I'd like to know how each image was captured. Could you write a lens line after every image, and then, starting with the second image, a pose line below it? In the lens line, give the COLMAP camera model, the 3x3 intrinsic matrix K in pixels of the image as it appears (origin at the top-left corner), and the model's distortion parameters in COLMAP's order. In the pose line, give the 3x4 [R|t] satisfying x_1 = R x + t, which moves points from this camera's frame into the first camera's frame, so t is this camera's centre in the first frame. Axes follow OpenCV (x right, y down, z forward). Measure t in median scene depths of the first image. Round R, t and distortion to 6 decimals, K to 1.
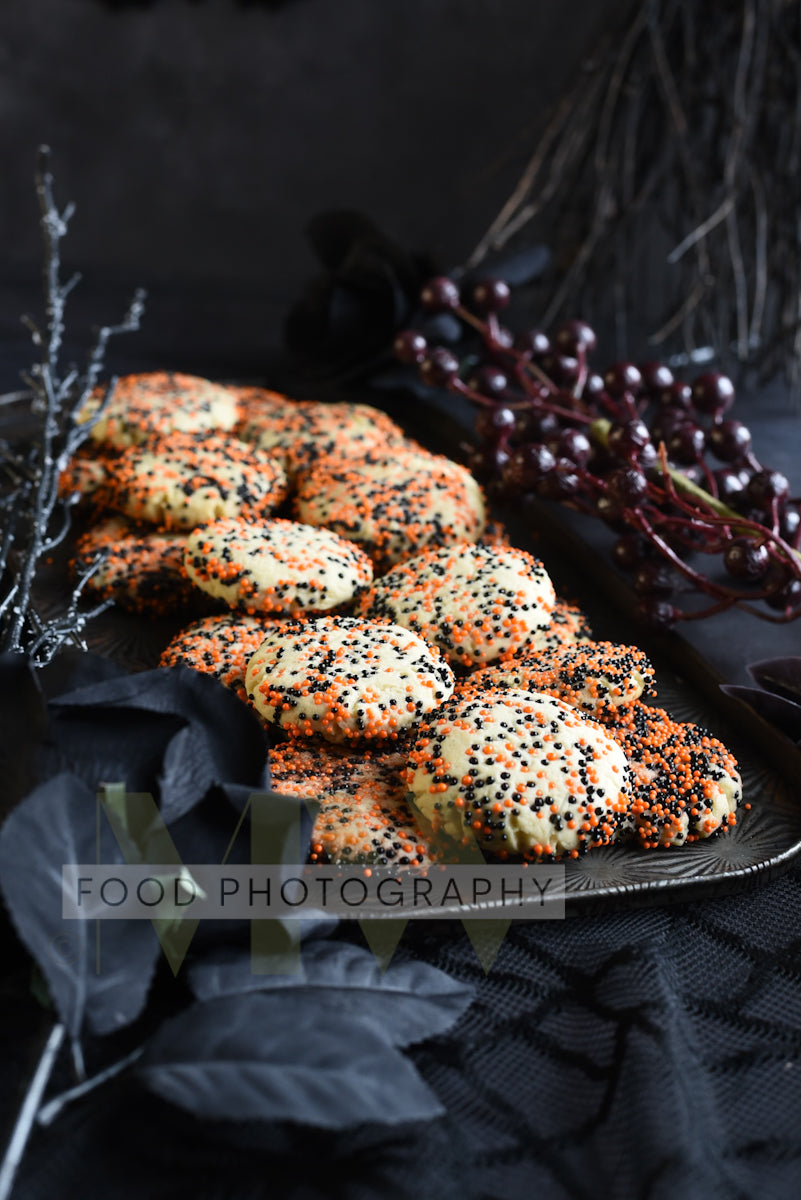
lens RADIAL K [[2289.5, 0, 431.5], [0, 2289.5, 556.9], [0, 0, 1]] dist [-0.170075, 0.083258]
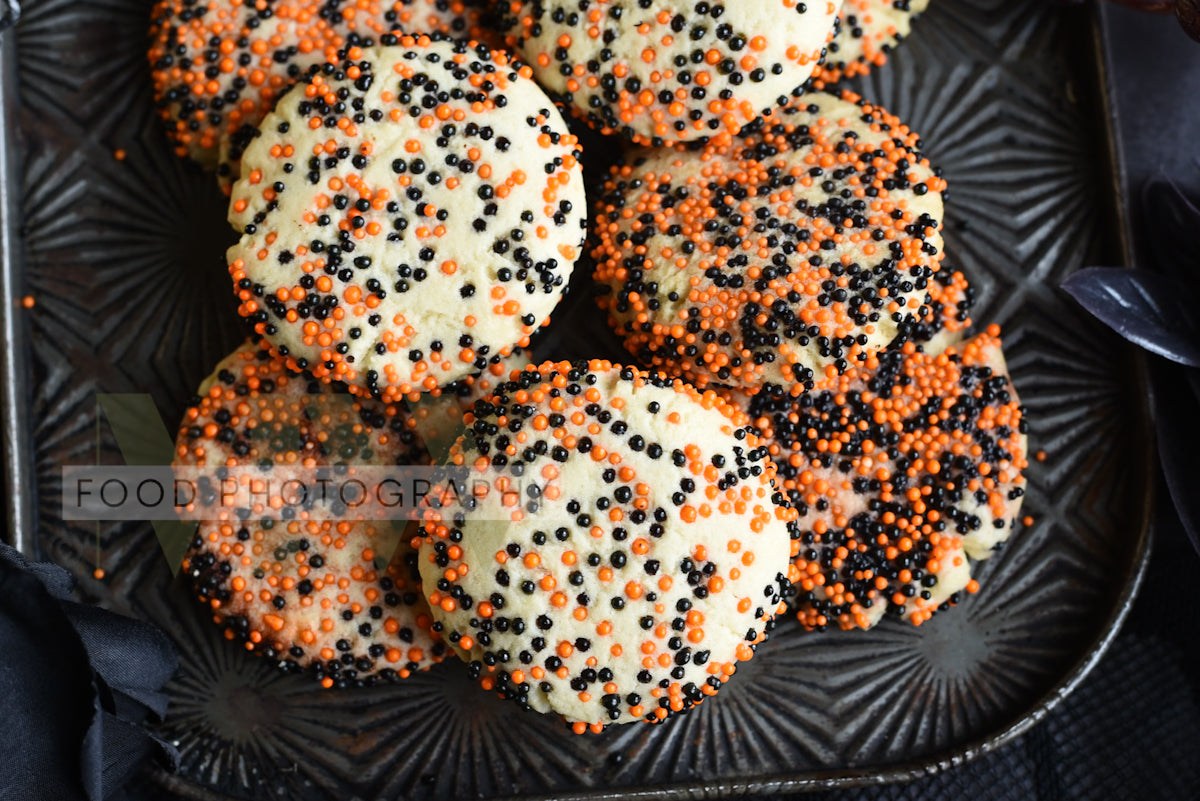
lens RADIAL K [[2447.9, 0, 597.6], [0, 2447.9, 551.5], [0, 0, 1]] dist [-0.155783, -0.058428]
pose [[0.955305, 0.260540, -0.139683, 0.117779], [-0.024498, 0.540651, 0.840890, -0.414653], [0.294605, -0.799885, 0.522869, 0.598563]]
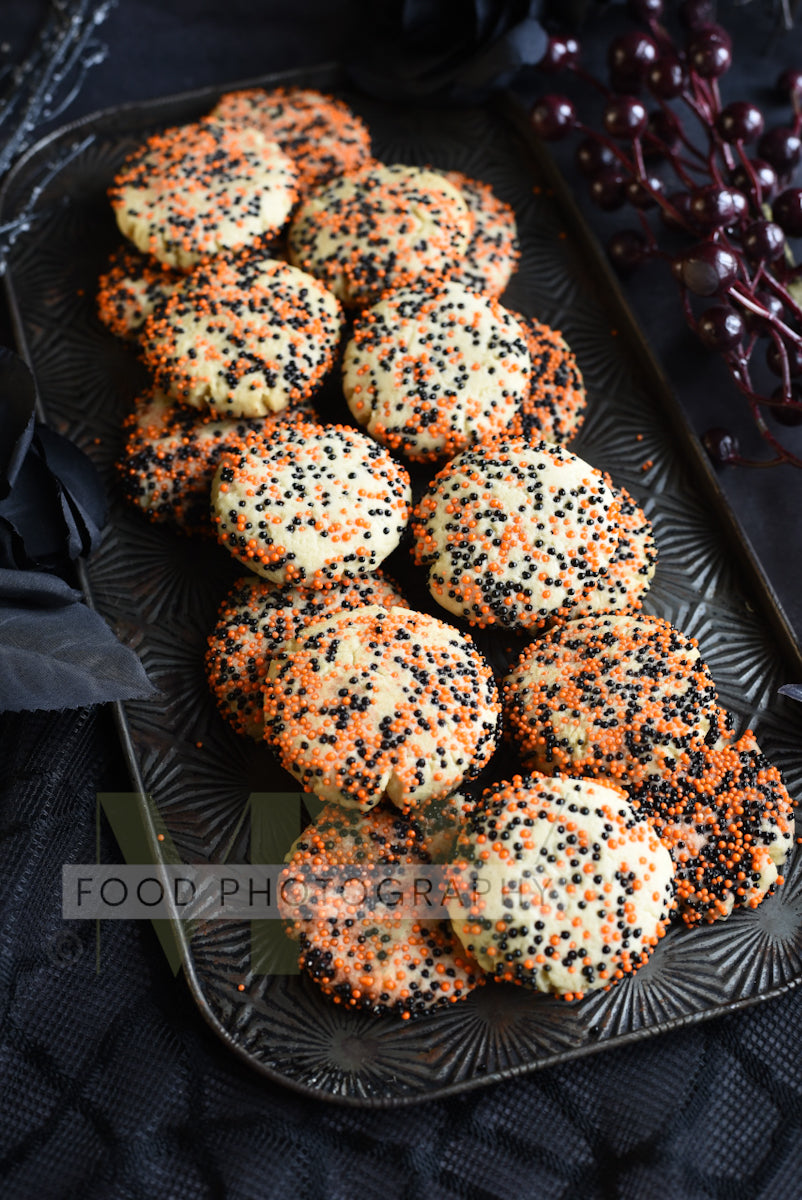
lens RADIAL K [[1898.7, 0, 401.5], [0, 1898.7, 619.5], [0, 0, 1]] dist [-0.158115, 0.081803]
pose [[0.994461, 0.009456, -0.104678, 0.049596], [0.050076, 0.833018, 0.550975, -0.414161], [0.092409, -0.553165, 0.827930, 0.348593]]
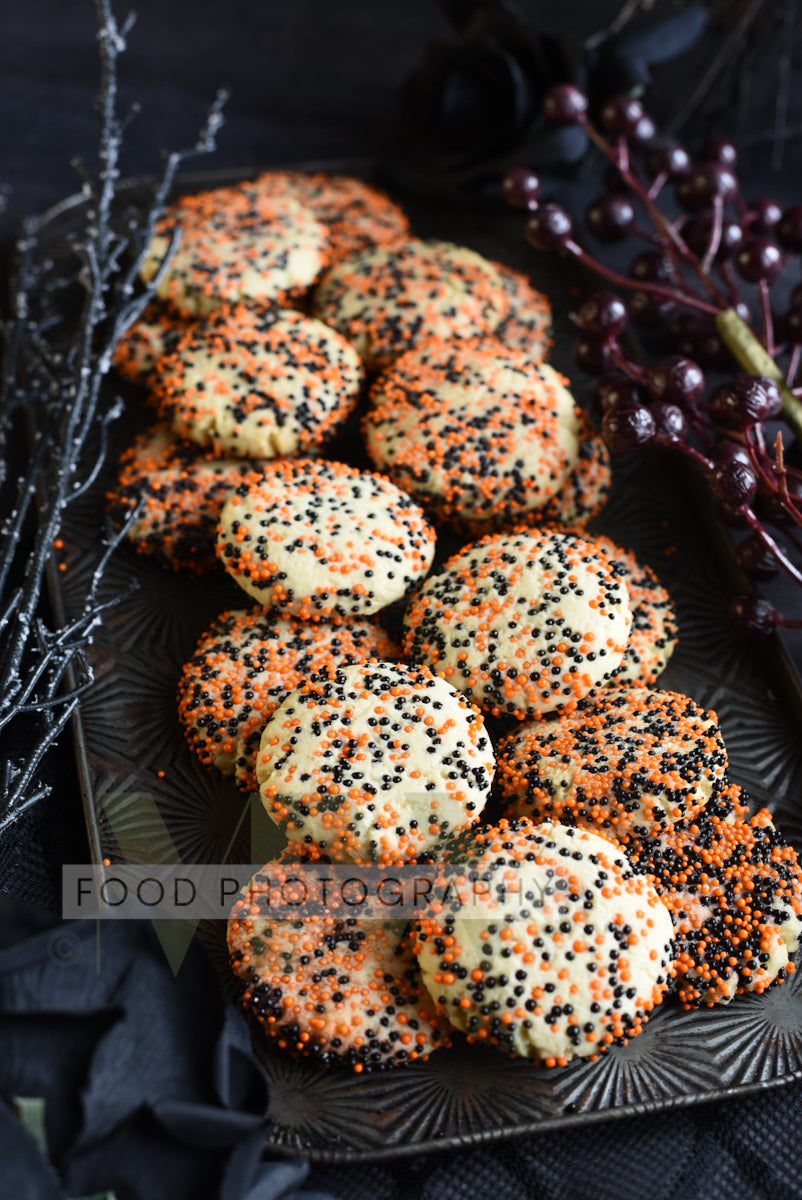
lens RADIAL K [[1910.7, 0, 398.3], [0, 1910.7, 633.7], [0, 0, 1]] dist [-0.169077, 0.150656]
pose [[0.989544, 0.080002, -0.120011, 0.055438], [-0.025906, 0.917122, 0.397764, -0.275149], [0.141887, -0.390496, 0.909605, 0.341401]]
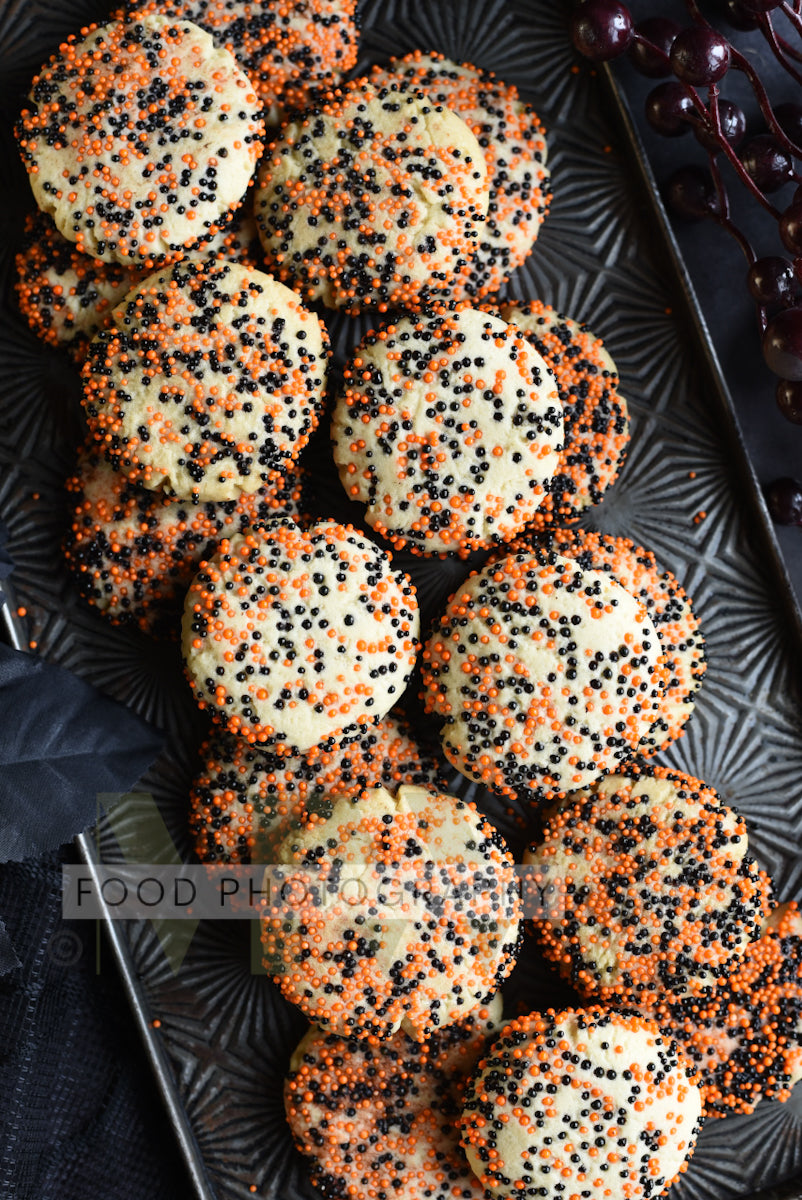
lens RADIAL K [[1898.7, 0, 401.5], [0, 1898.7, 619.5], [0, 0, 1]] dist [-0.158115, 0.081803]
pose [[0.995965, 0.045178, -0.077540, 0.013389], [0.050107, 0.436860, 0.898133, -0.633494], [0.074450, -0.898394, 0.432834, 0.771561]]
